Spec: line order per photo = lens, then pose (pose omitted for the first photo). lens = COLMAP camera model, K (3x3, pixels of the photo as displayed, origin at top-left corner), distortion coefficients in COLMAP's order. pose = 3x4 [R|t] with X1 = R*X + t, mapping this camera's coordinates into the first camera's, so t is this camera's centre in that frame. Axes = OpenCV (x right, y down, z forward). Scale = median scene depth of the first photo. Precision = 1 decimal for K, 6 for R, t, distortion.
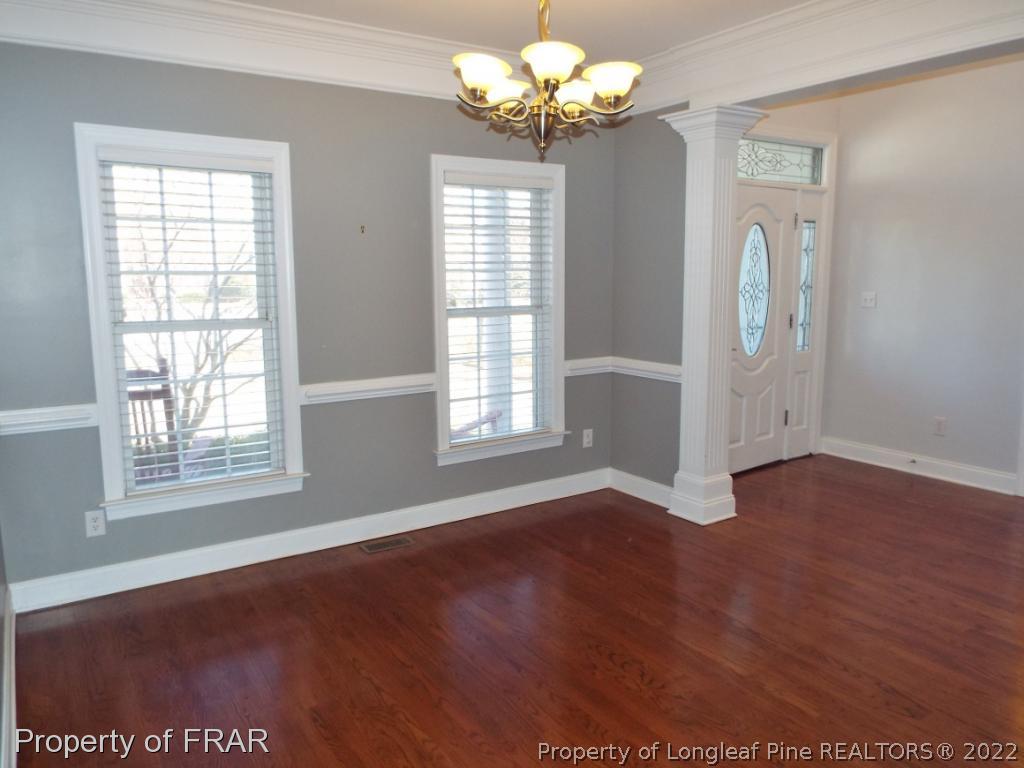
lens RADIAL K [[759.1, 0, 512.3], [0, 759.1, 368.2], [0, 0, 1]] dist [0.032914, 0.001964]
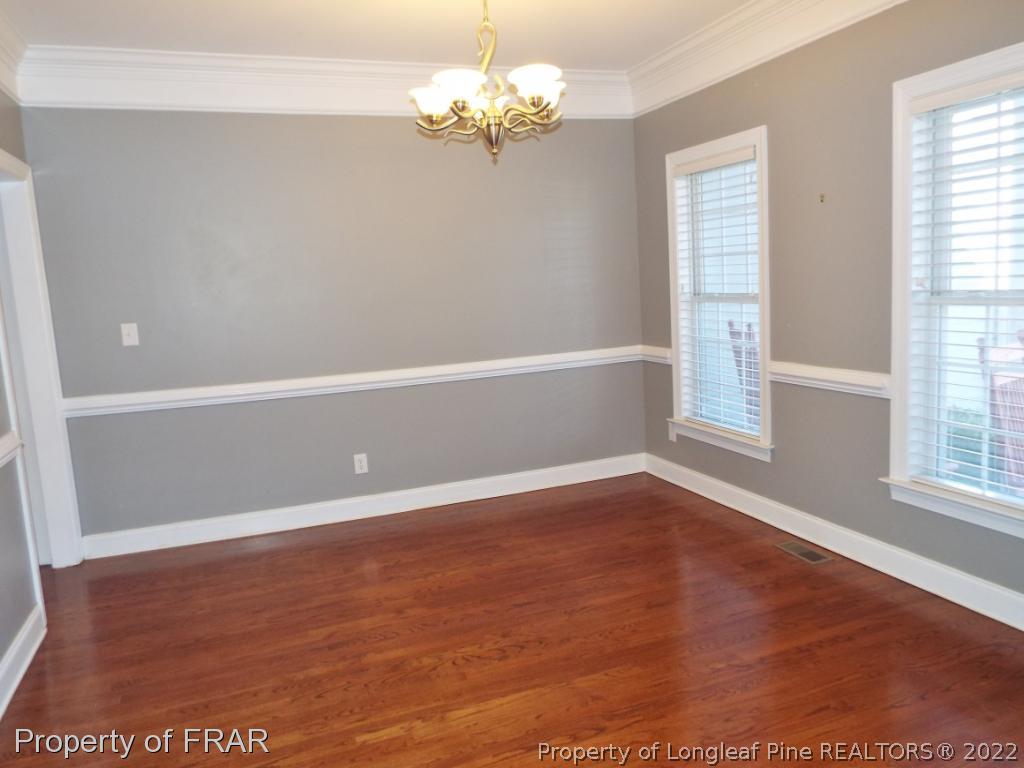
lens RADIAL K [[741.3, 0, 513.9], [0, 741.3, 370.6], [0, 0, 1]] dist [0.050379, 0.004097]
pose [[-0.210355, 0.142382, -0.967201, 0.775215], [-0.066919, 0.984920, 0.159544, -0.102780], [0.975332, 0.098285, -0.197654, 0.866673]]
